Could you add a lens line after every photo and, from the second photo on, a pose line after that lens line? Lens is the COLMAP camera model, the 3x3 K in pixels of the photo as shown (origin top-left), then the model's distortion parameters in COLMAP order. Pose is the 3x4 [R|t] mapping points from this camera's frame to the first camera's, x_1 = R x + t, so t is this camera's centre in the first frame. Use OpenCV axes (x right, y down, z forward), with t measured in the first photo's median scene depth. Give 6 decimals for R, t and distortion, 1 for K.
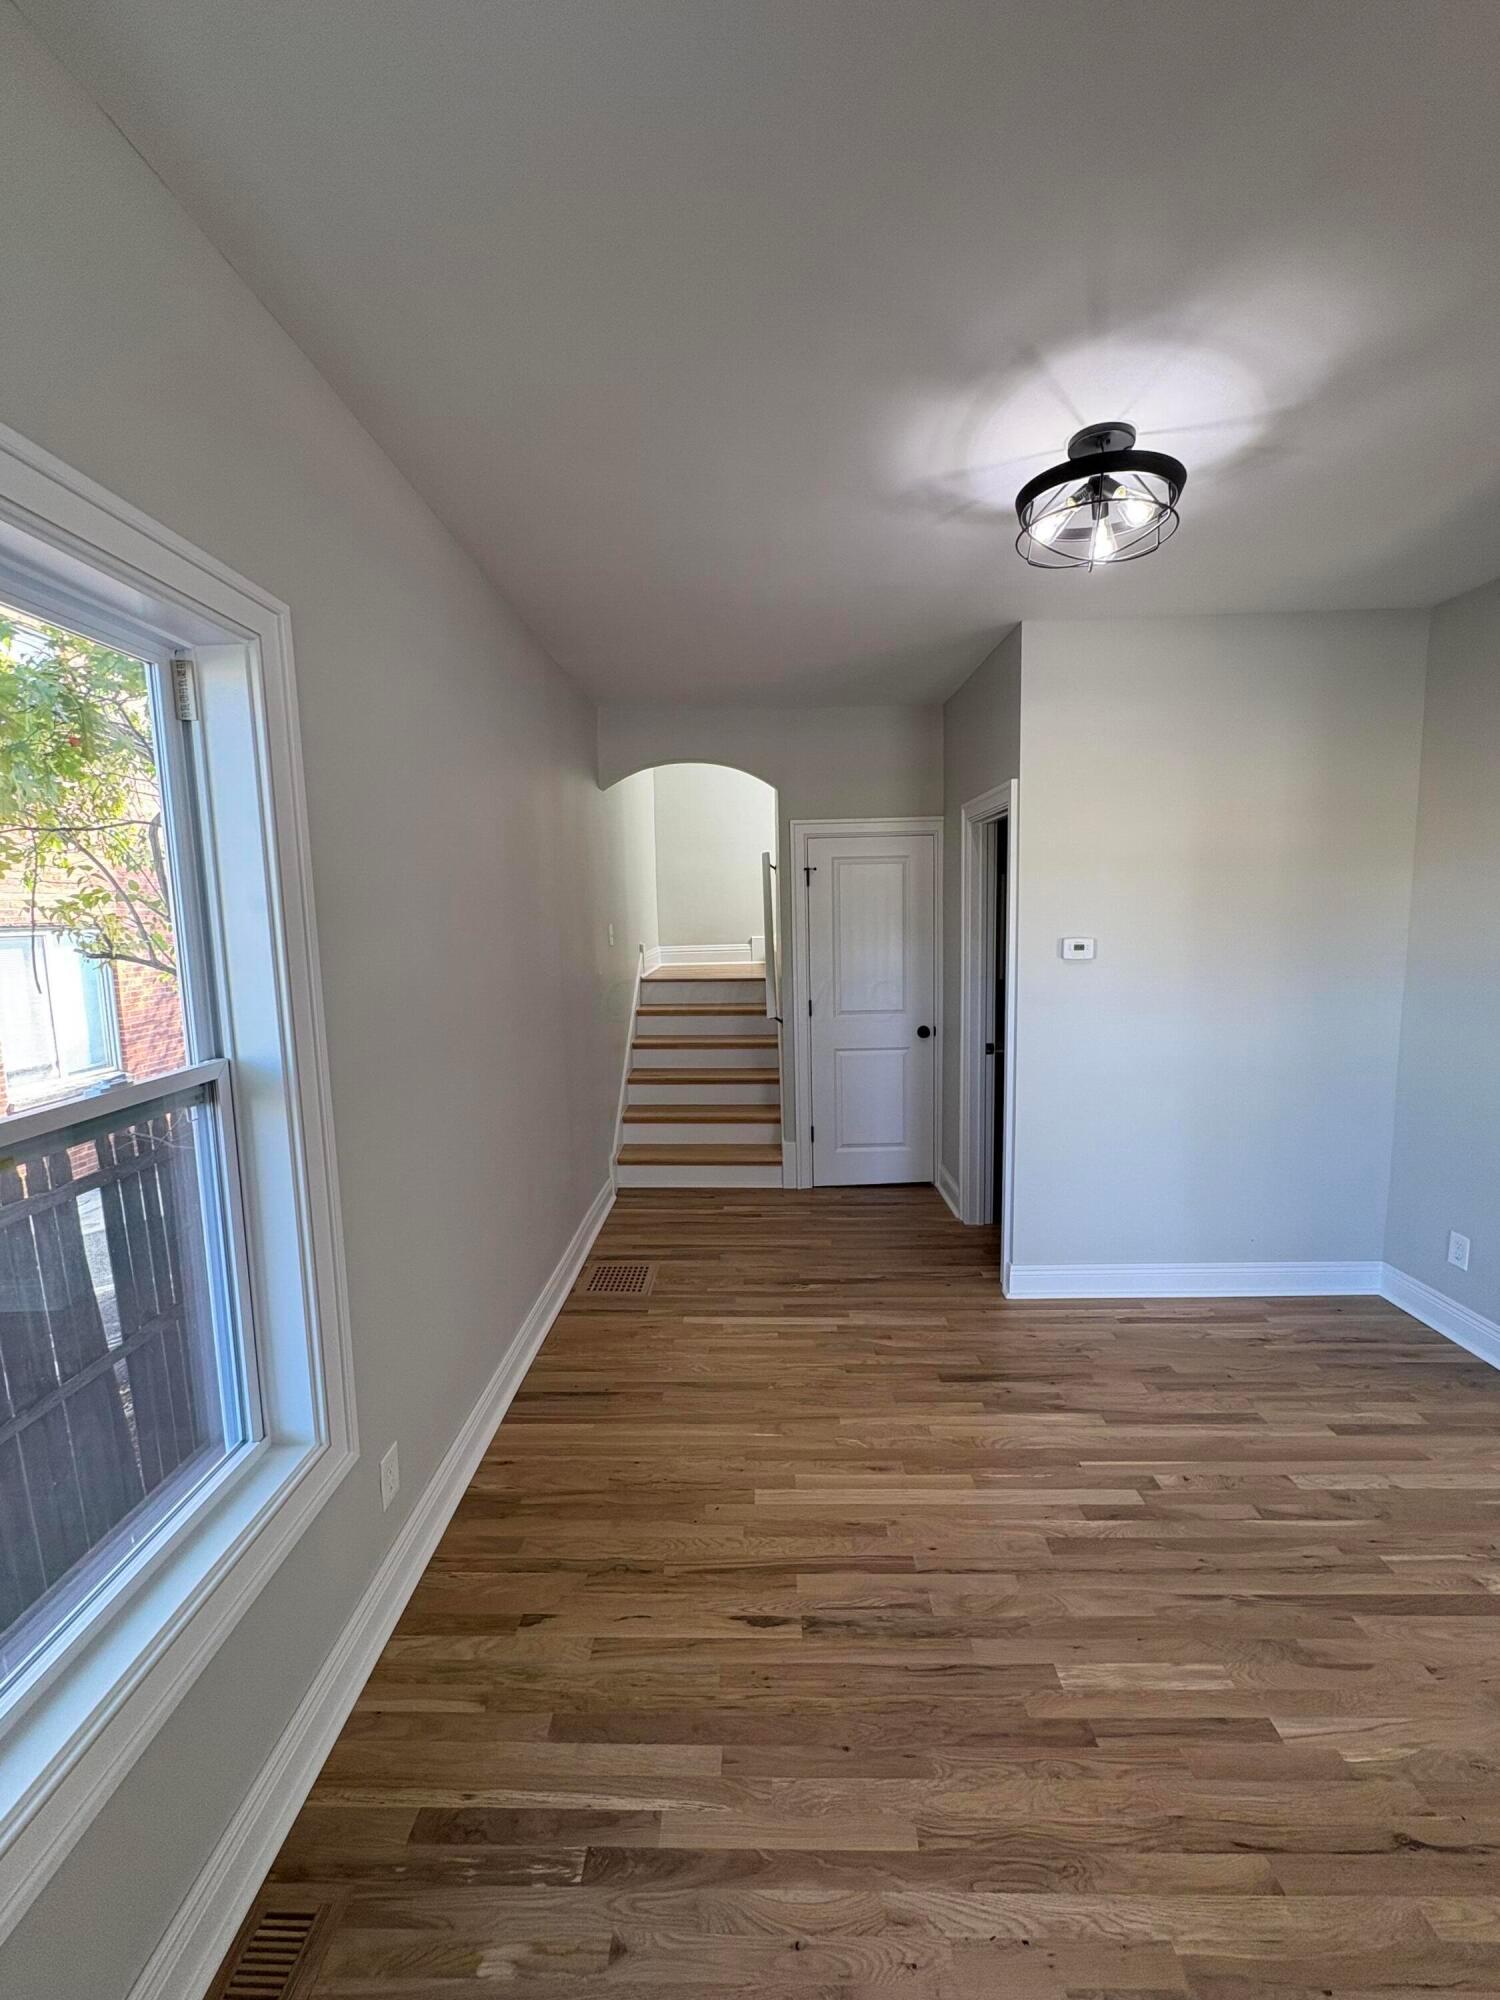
lens RADIAL K [[795.3, 0, 753.2], [0, 795.3, 997.4], [0, 0, 1]] dist [0.001470, 0.000225]
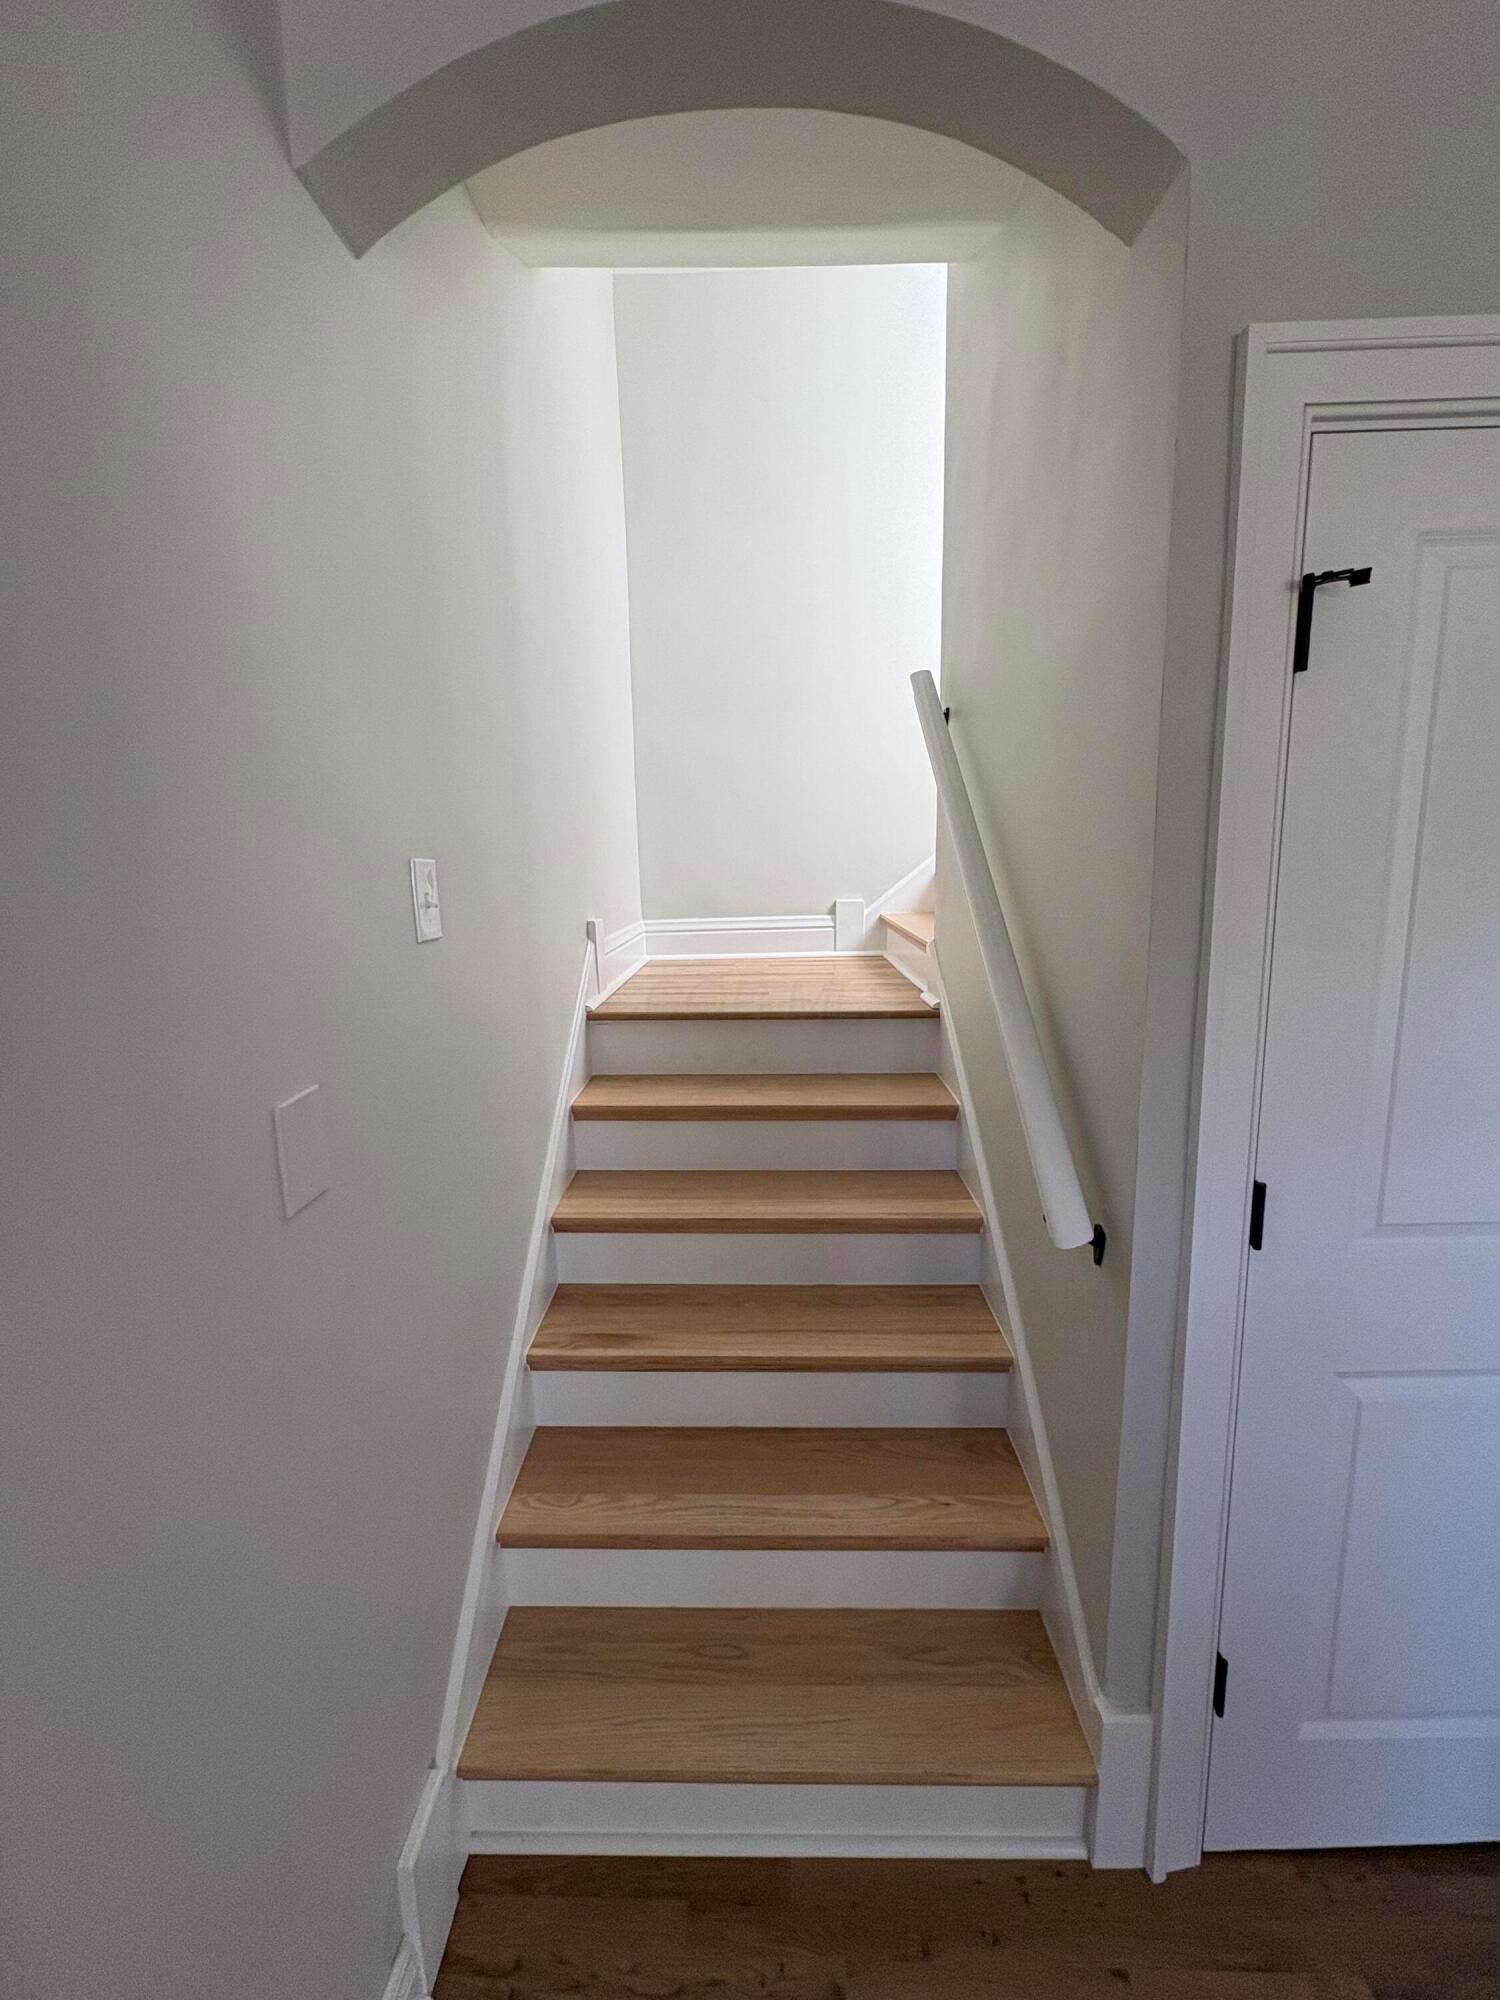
lens RADIAL K [[795.3, 0, 748.8], [0, 795.3, 1003.4], [0, 0, 1]] dist [0.001470, 0.000225]
pose [[0.999990, 0.002267, -0.003975, -0.067777], [-0.002035, 0.998346, 0.057453, -0.053447], [0.004098, -0.057445, 0.998340, 0.671130]]
